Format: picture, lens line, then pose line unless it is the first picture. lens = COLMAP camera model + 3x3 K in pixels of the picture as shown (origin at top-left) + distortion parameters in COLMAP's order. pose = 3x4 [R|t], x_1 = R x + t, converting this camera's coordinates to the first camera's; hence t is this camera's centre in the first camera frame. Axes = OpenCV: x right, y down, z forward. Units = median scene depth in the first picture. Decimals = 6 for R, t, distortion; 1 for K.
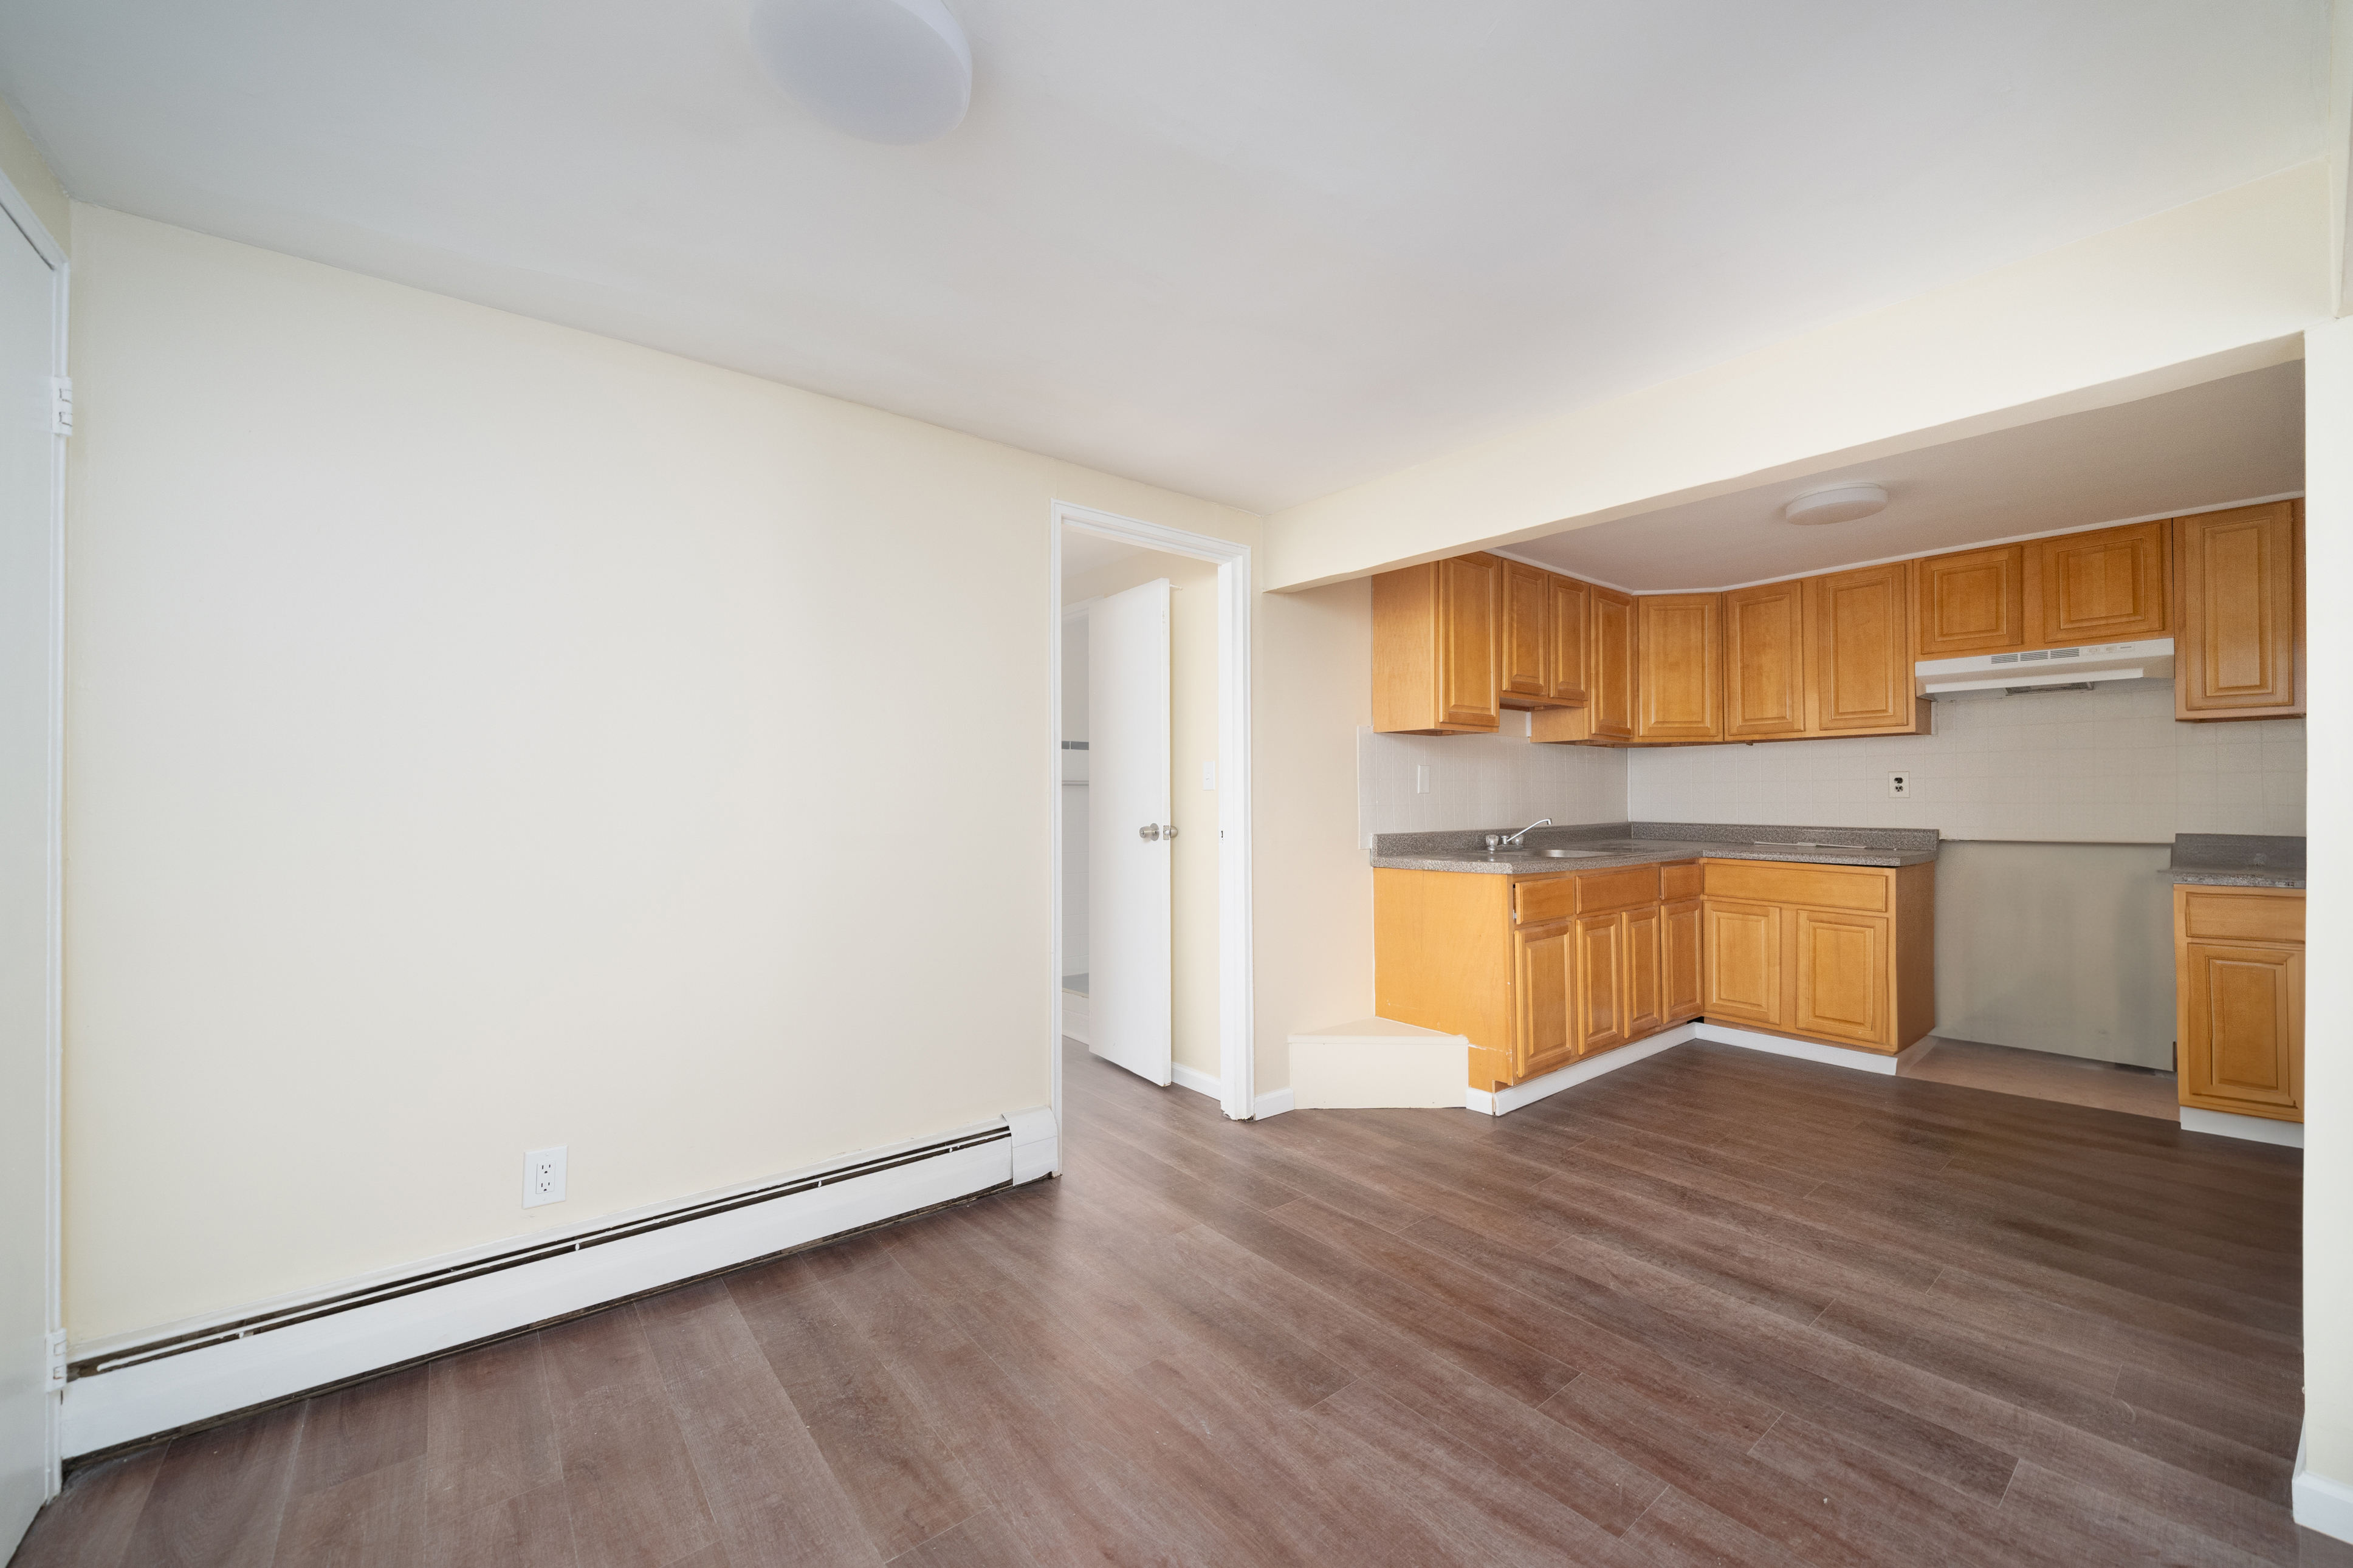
lens RADIAL K [[912.3, 0, 1176.5], [0, 912.3, 784.0], [0, 0, 1]] dist [-0.000567, -0.000114]
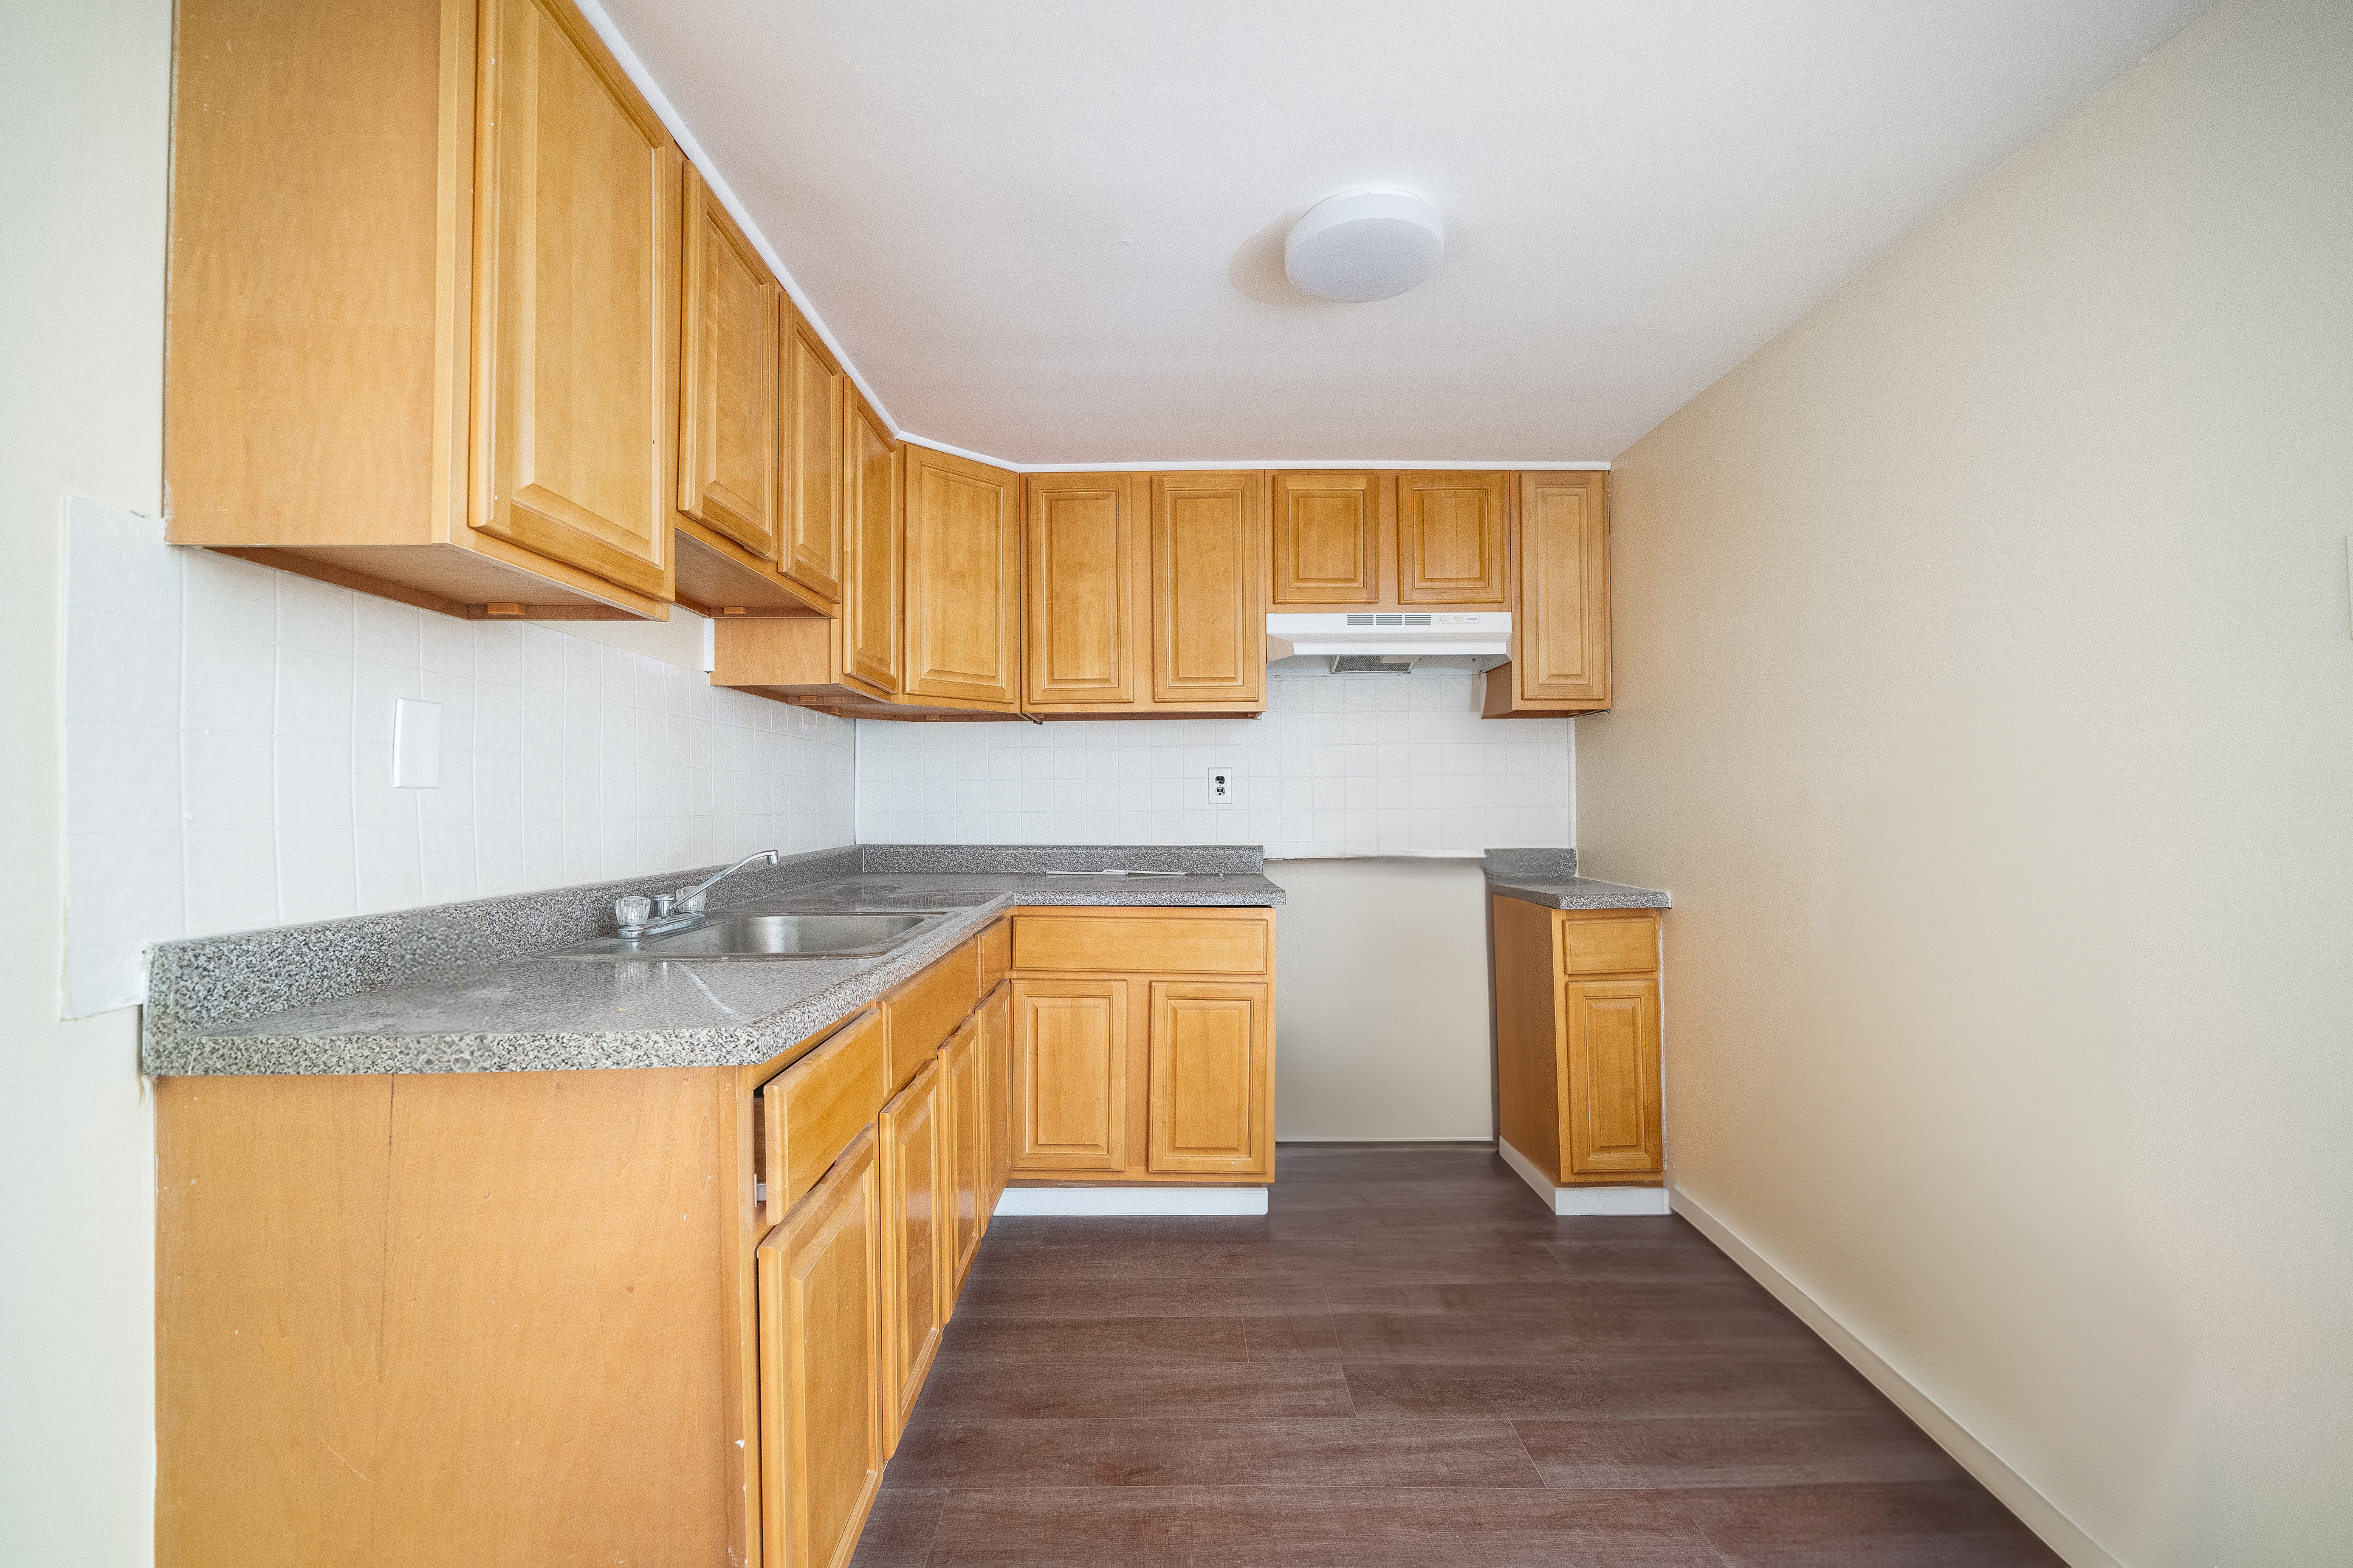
lens RADIAL K [[975.0, 0, 1176.5], [0, 975.0, 784.0], [0, 0, 1]] dist [0.000057, 0.000046]
pose [[0.626708, 0.016481, 0.779080, 0.165056], [-0.008646, 0.999862, -0.014197, 0.011227], [-0.779206, 0.002162, 0.626764, 0.555385]]
